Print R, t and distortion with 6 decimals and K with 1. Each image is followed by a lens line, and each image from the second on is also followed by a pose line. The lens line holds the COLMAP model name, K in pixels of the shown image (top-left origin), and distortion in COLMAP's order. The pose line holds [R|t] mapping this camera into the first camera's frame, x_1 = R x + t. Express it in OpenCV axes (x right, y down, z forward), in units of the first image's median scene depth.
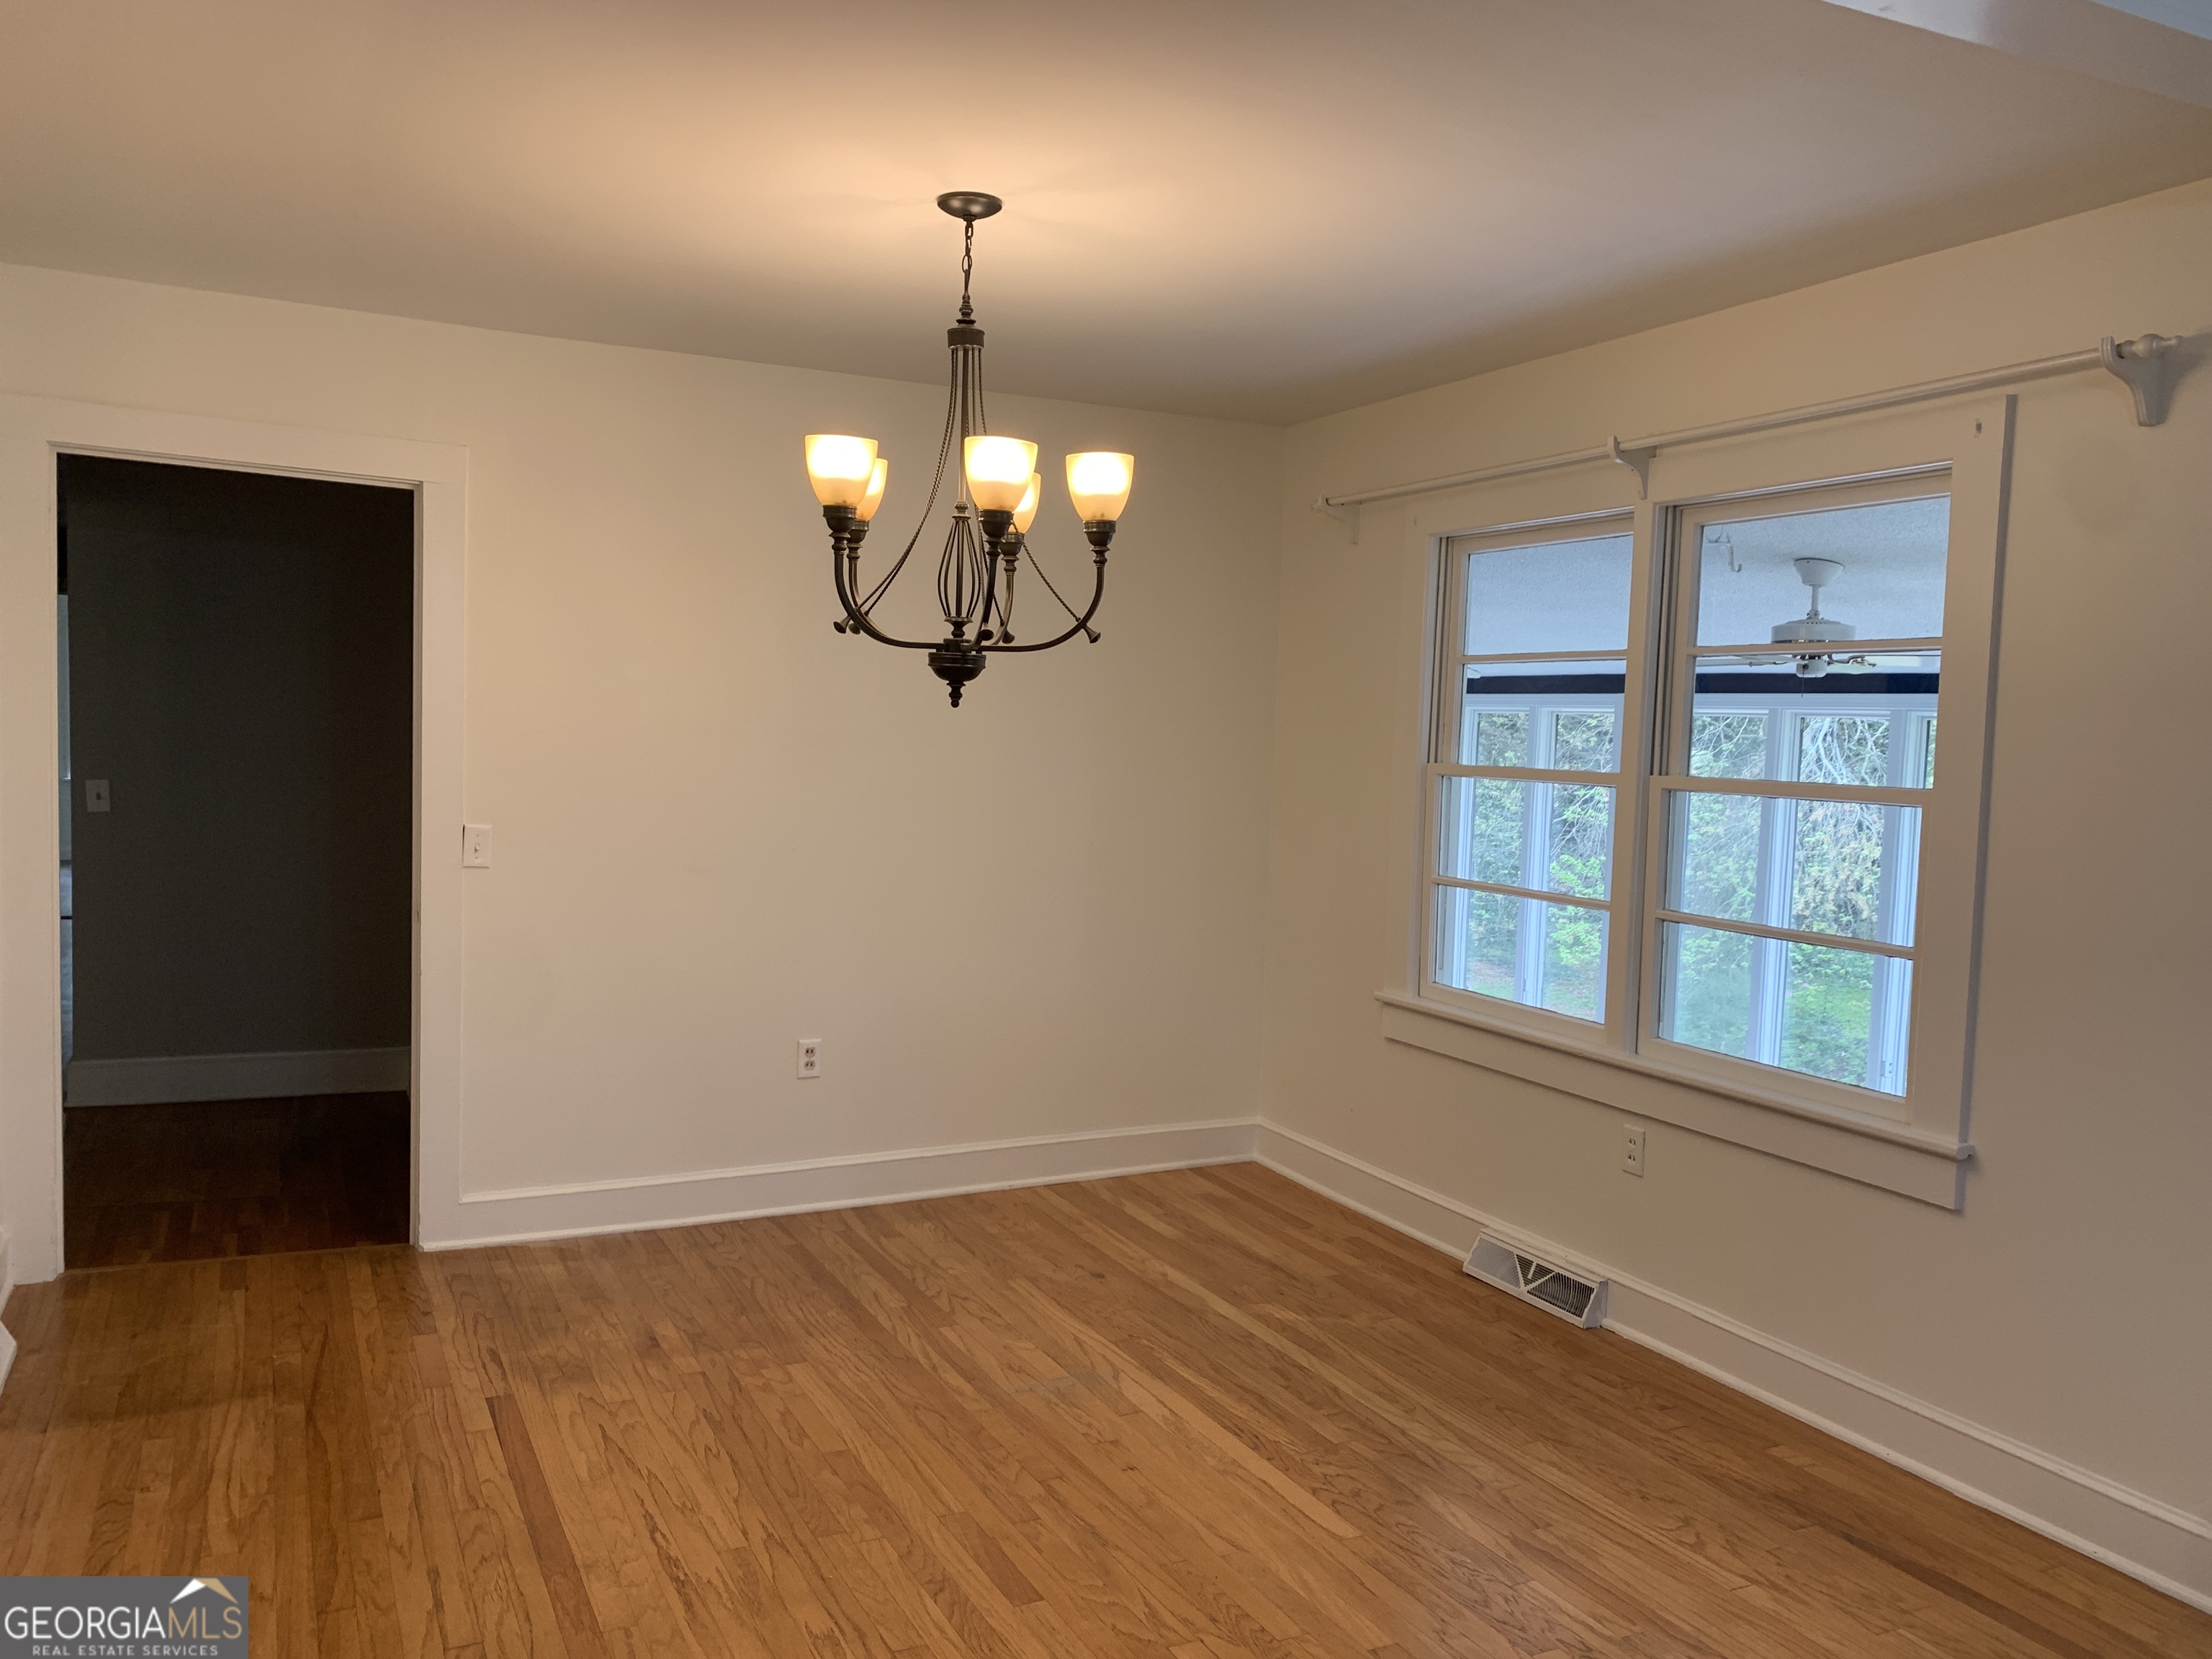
lens RADIAL K [[1703.7, 0, 1084.6], [0, 1703.7, 822.4], [0, 0, 1]] dist [0.042892, -0.038124]
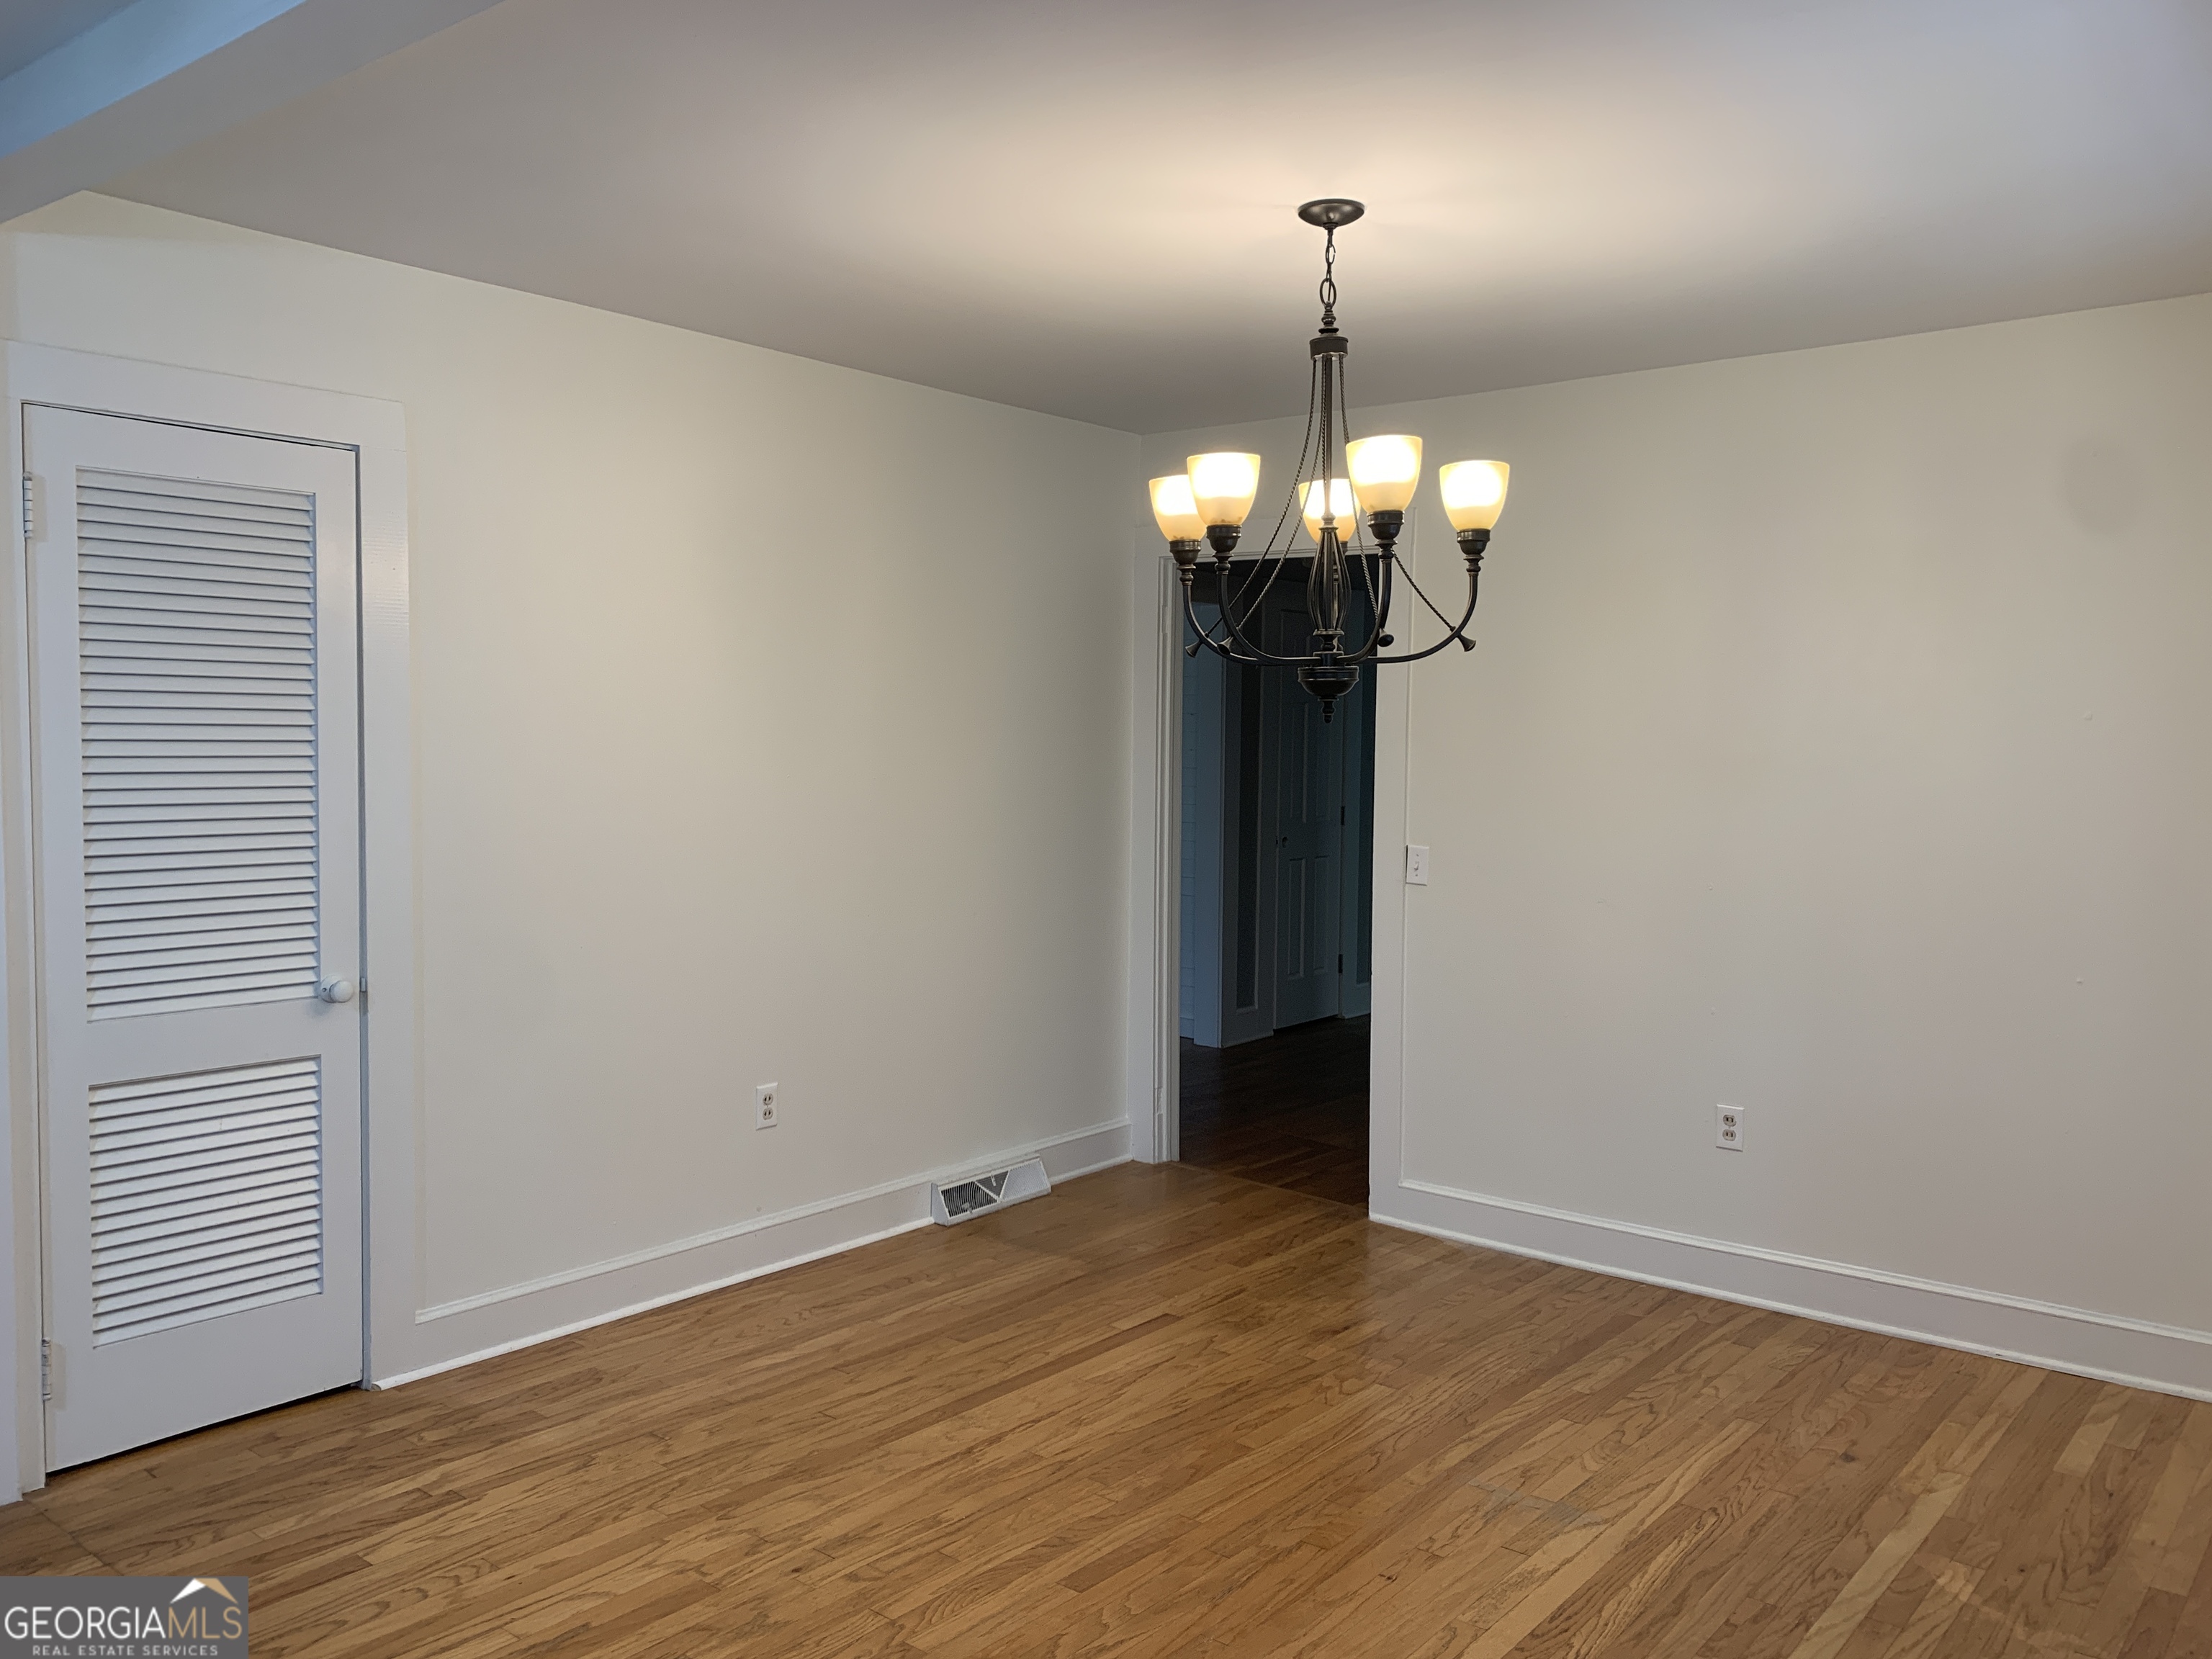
lens RADIAL K [[1703.7, 0, 1090.8], [0, 1703.7, 842.2], [0, 0, 1]] dist [0.042892, -0.038124]
pose [[0.438811, 0.041798, -0.897607, 0.638060], [-0.059378, 0.998083, 0.017448, -0.008839], [0.896615, 0.045642, 0.440452, 0.387610]]
